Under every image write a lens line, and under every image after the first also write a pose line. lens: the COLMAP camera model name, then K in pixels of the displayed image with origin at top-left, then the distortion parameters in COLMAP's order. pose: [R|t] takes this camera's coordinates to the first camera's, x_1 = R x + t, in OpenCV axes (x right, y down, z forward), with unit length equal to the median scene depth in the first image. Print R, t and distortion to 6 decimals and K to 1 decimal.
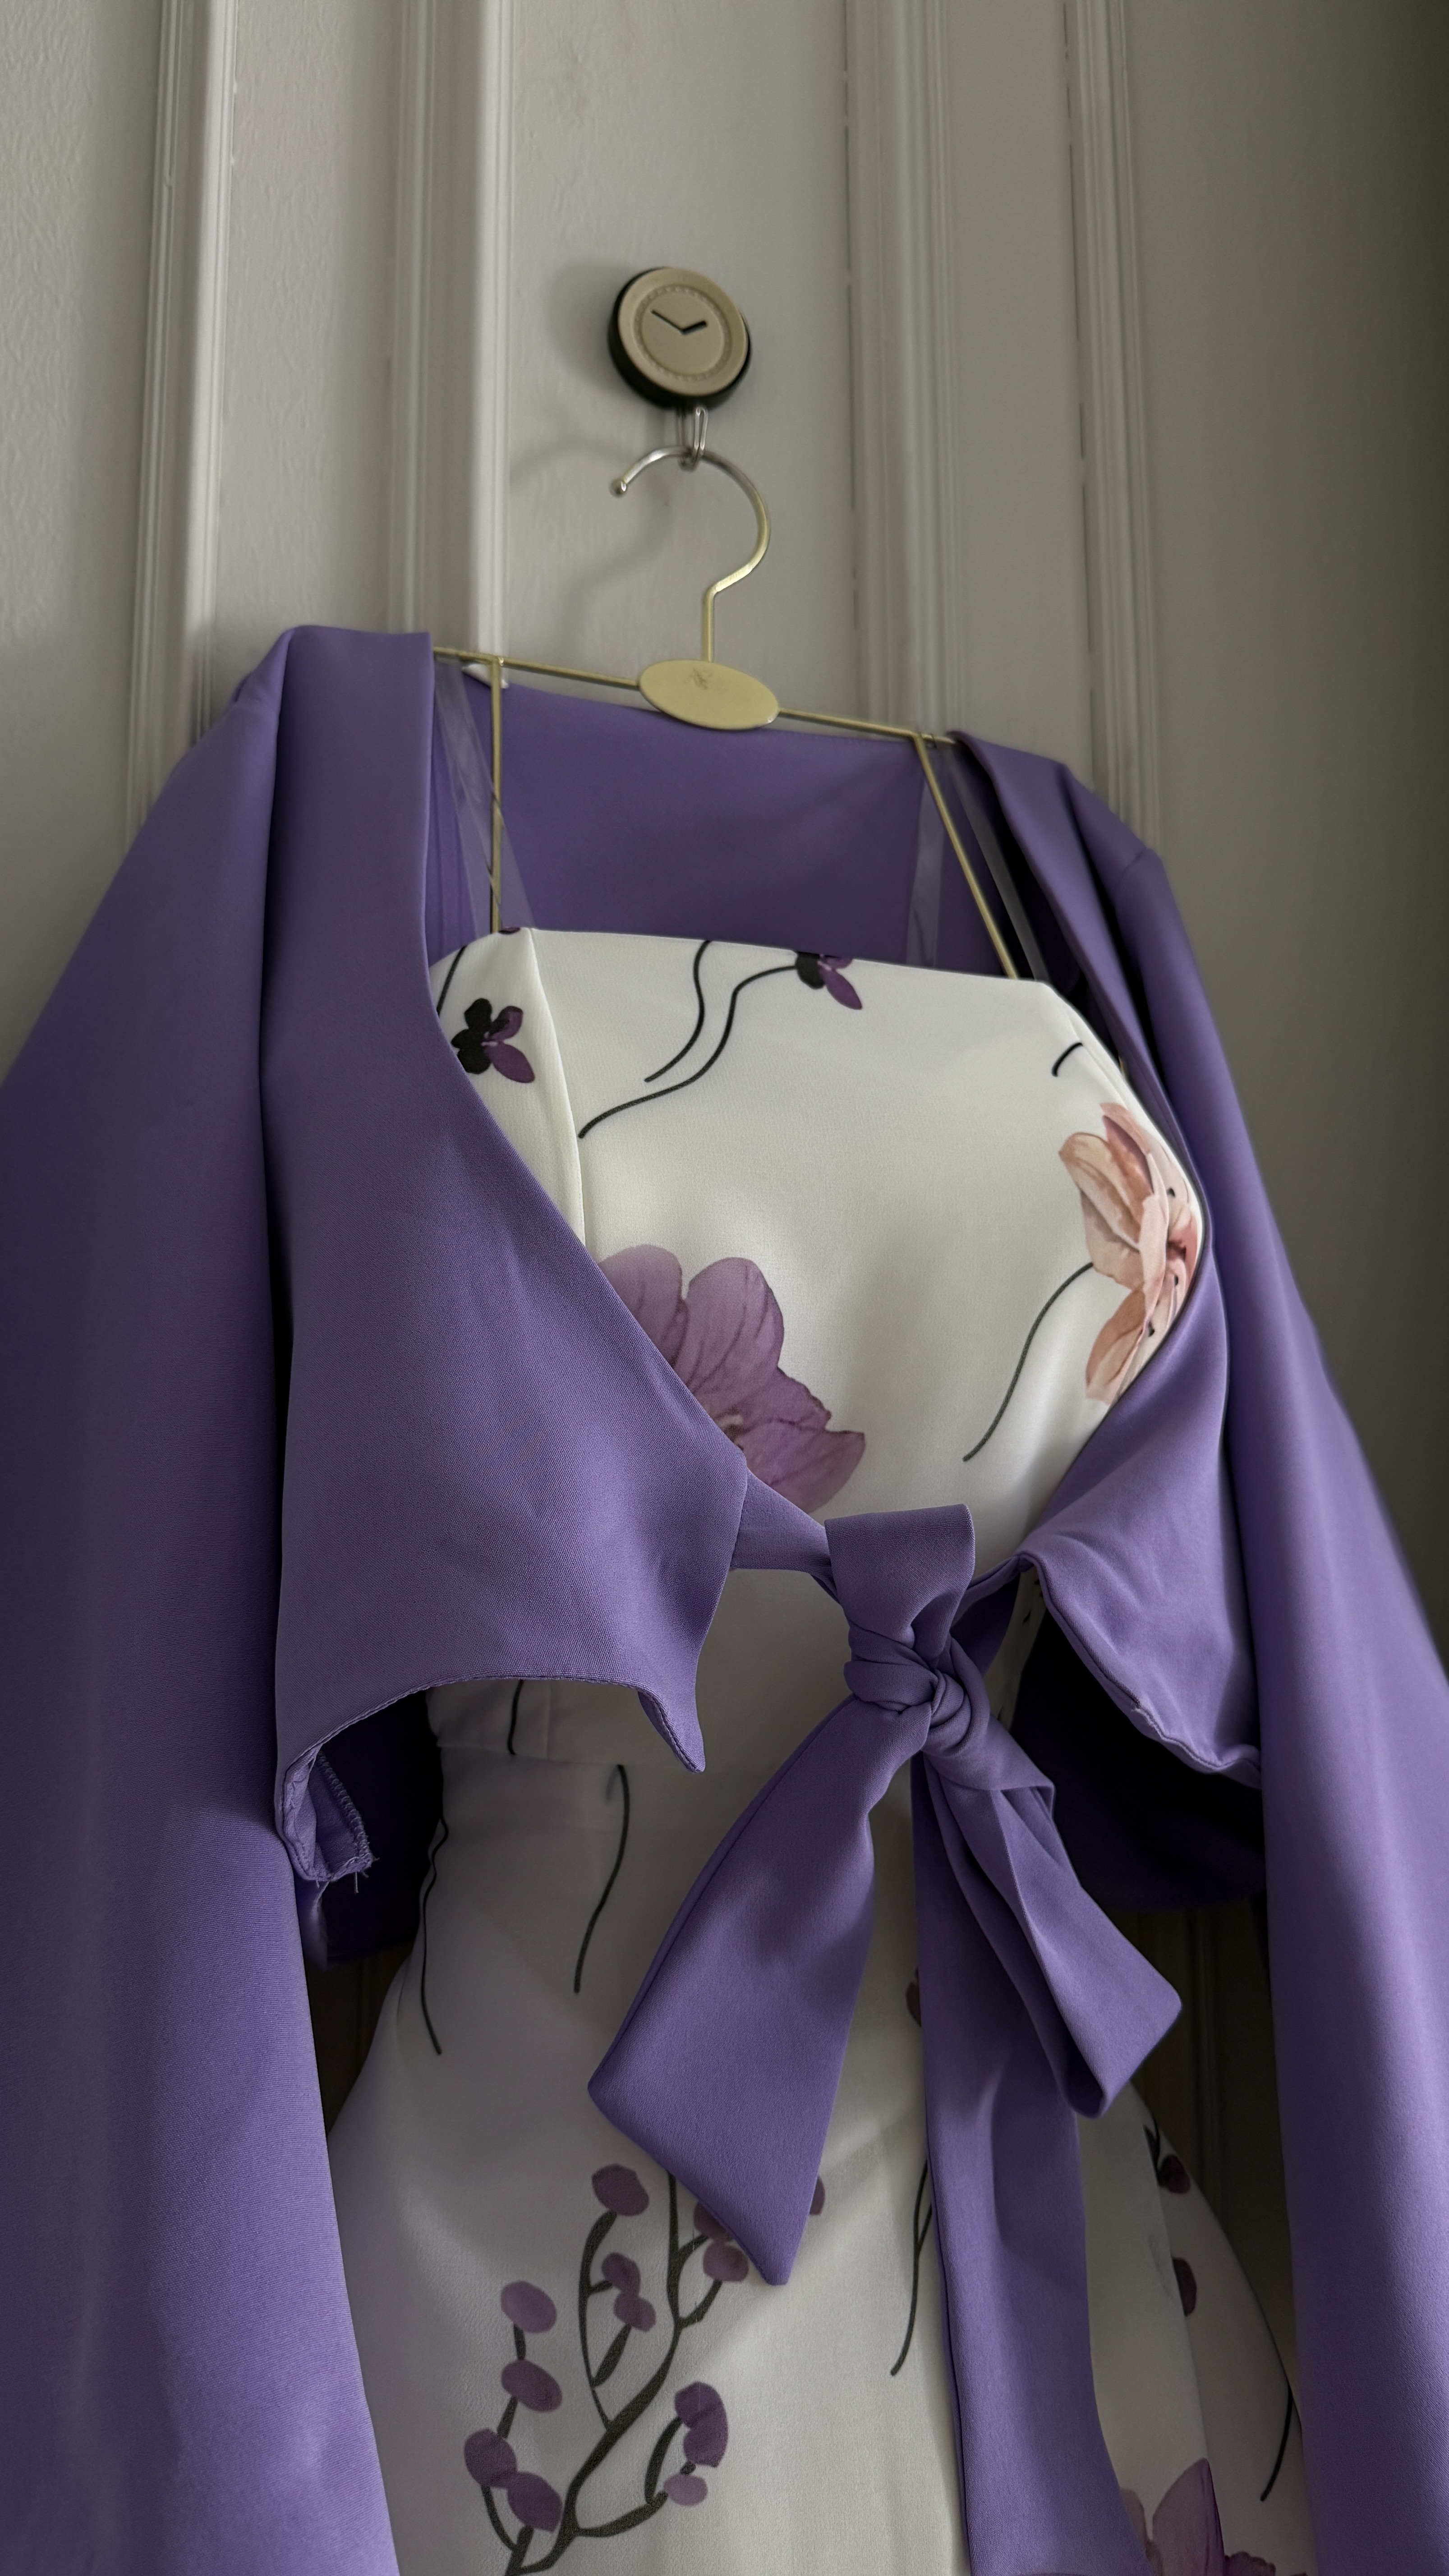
lens RADIAL K [[1873.6, 0, 716.3], [0, 1873.6, 1273.8], [0, 0, 1]] dist [0.112831, -0.234257]
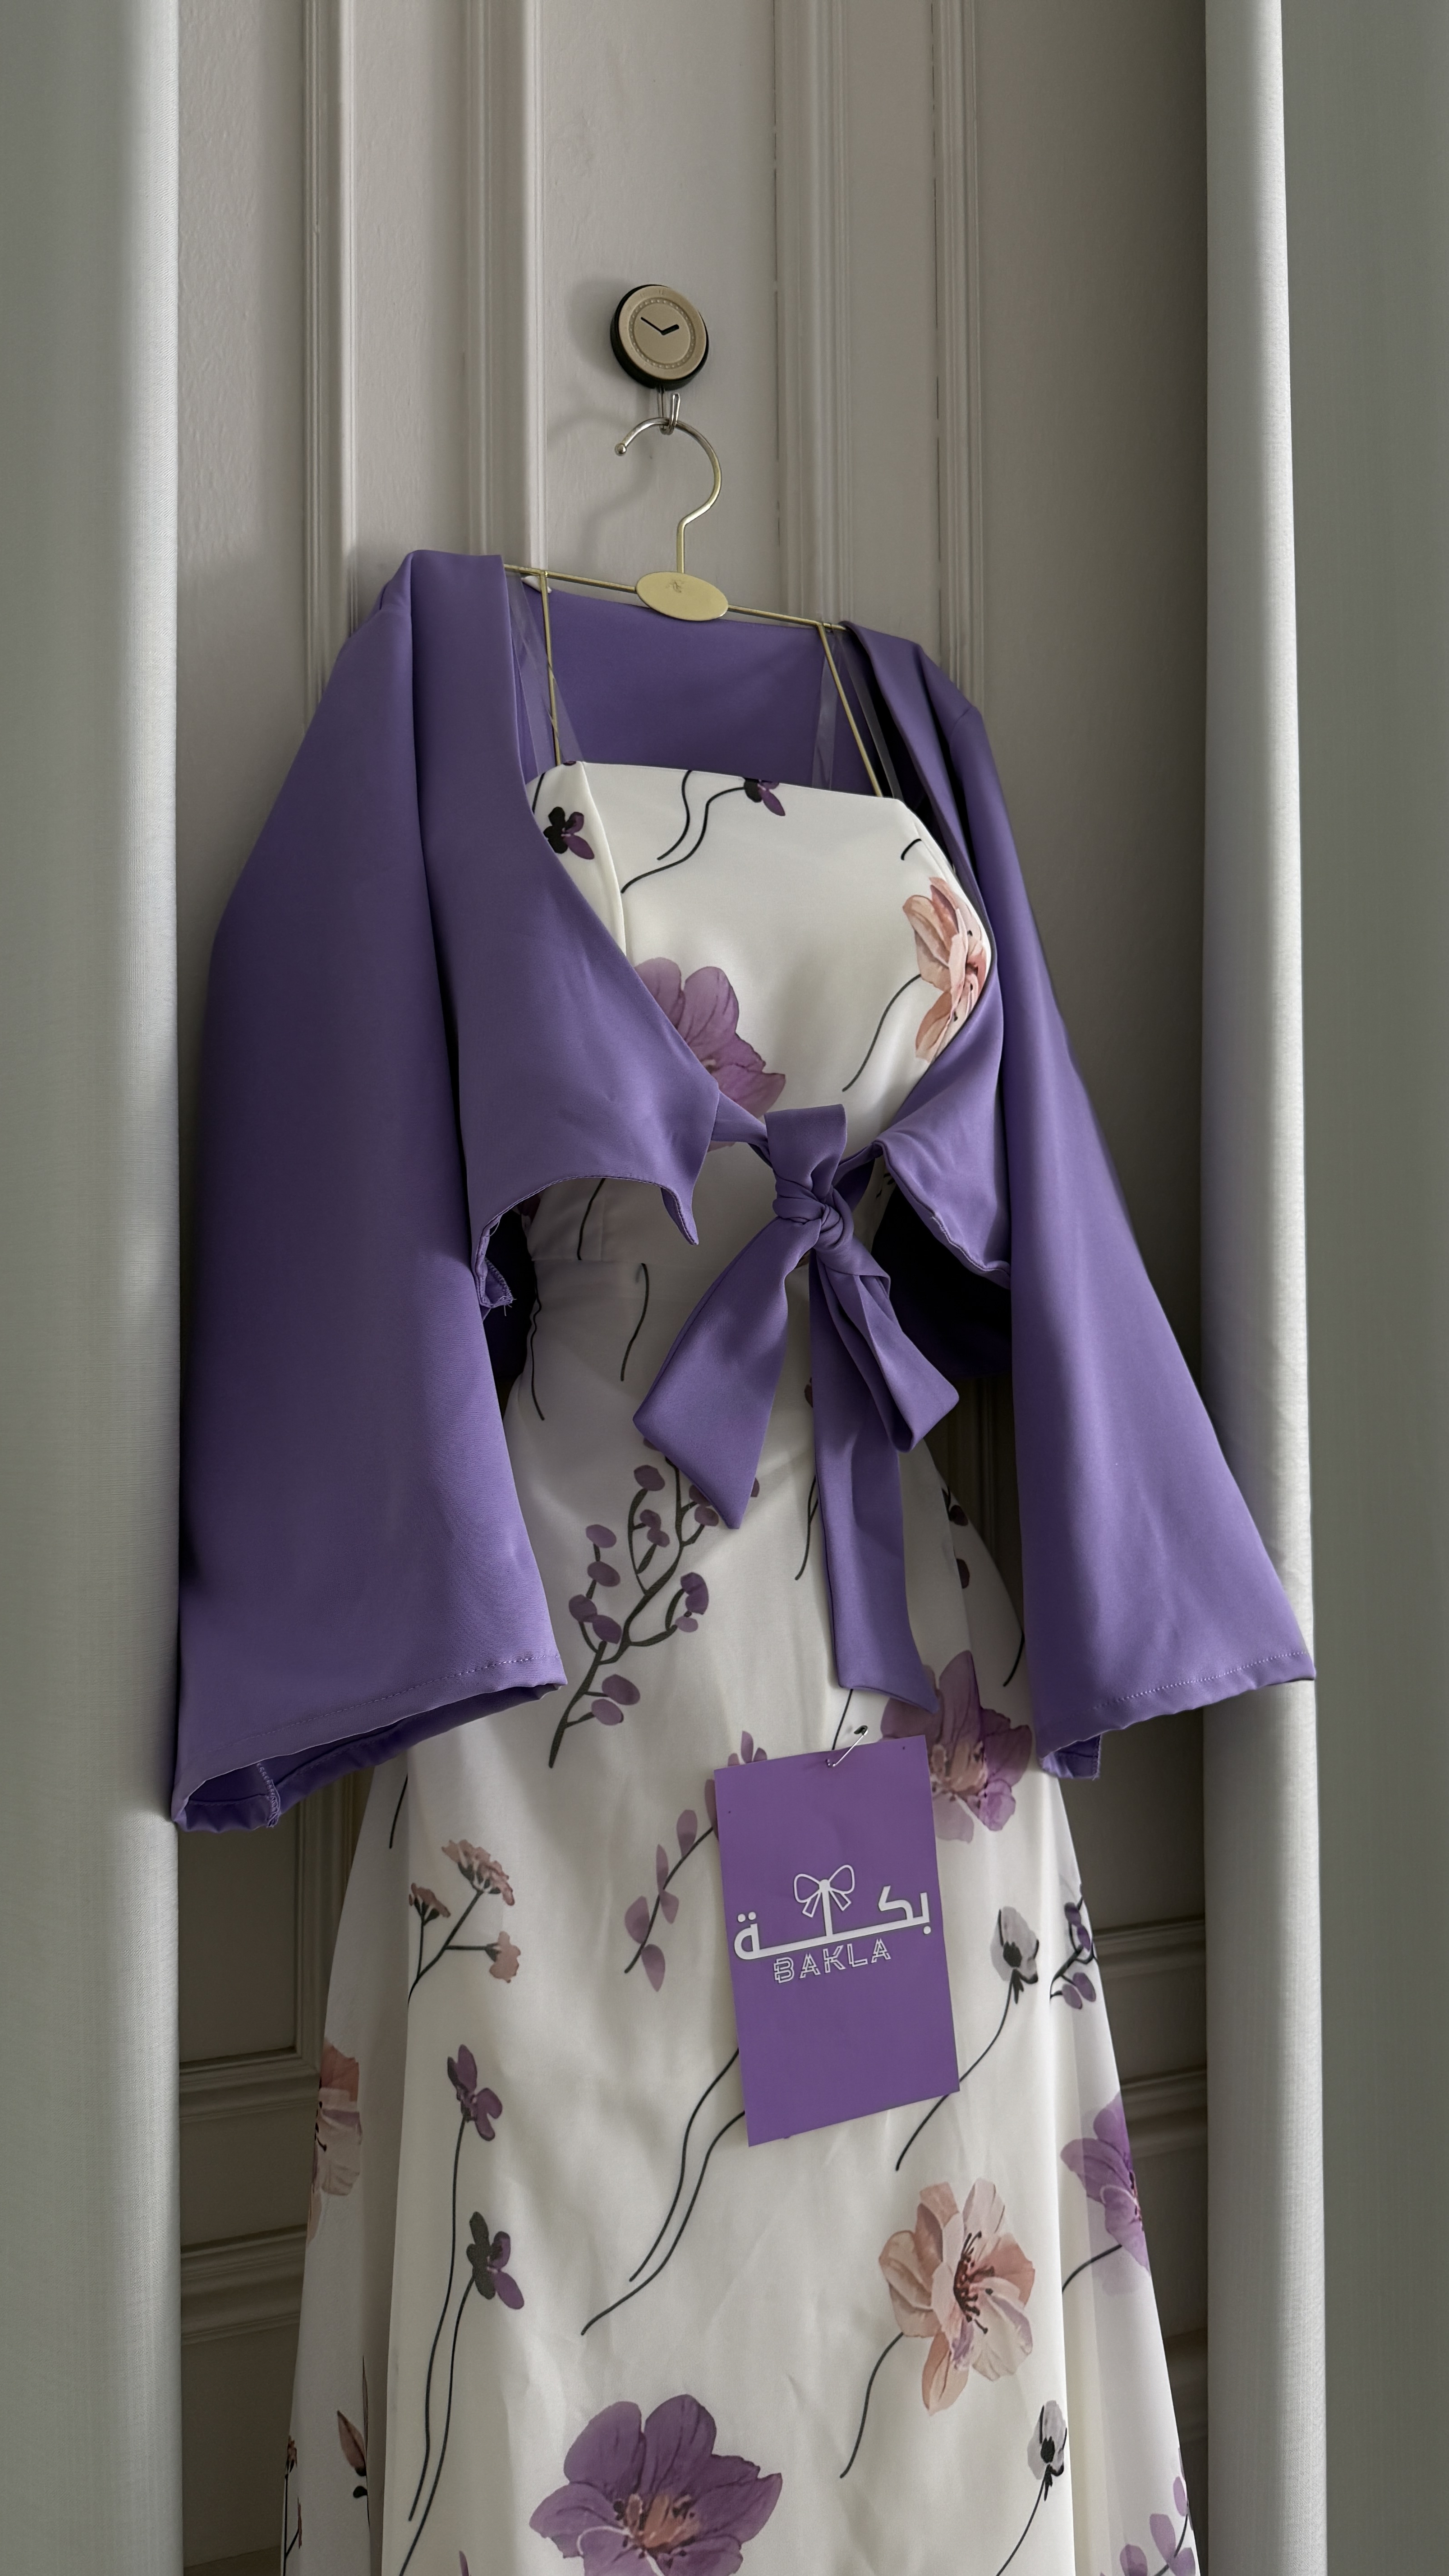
lens RADIAL K [[1873.6, 0, 716.3], [0, 1873.6, 1273.8], [0, 0, 1]] dist [0.112831, -0.234257]
pose [[0.998208, 0.000690, 0.059835, -0.085724], [-0.007164, 0.994120, 0.108049, 0.082703], [-0.059409, -0.108284, 0.992343, -0.708751]]
